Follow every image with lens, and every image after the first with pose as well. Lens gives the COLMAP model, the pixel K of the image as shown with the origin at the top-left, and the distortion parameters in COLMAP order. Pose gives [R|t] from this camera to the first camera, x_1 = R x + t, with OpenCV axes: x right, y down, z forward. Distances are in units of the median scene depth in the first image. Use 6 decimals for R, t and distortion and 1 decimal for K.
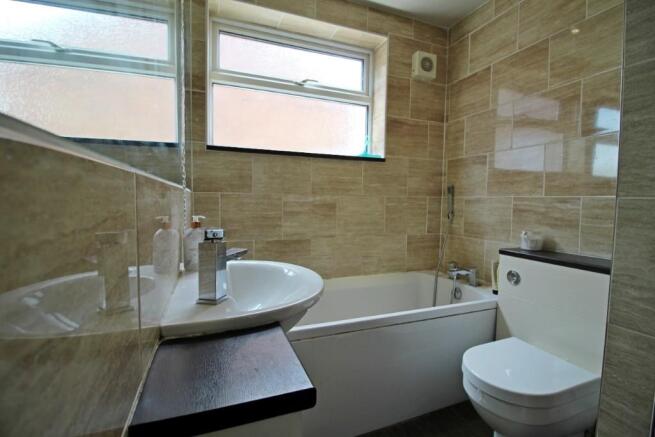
lens RADIAL K [[305.7, 0, 327.5], [0, 305.7, 218.5], [0, 0, 1]] dist [-0.024316, -0.000558]
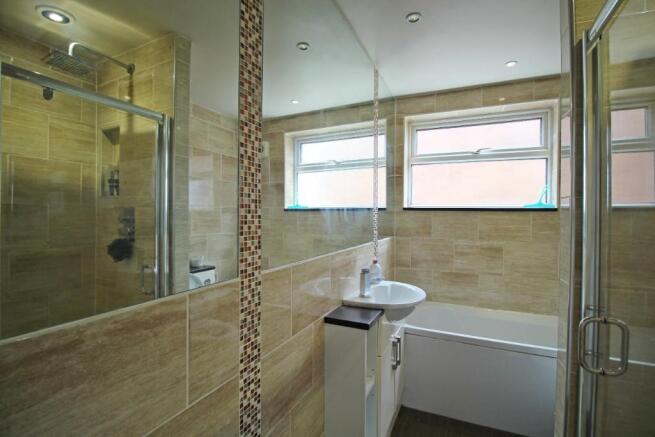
lens RADIAL K [[305.7, 0, 327.5], [0, 305.7, 218.5], [0, 0, 1]] dist [-0.024316, -0.000558]
pose [[0.684794, 0.001099, -0.728736, 0.444336], [-0.046170, 0.998055, -0.041881, -0.085511], [0.727273, 0.062325, 0.683513, -0.343392]]
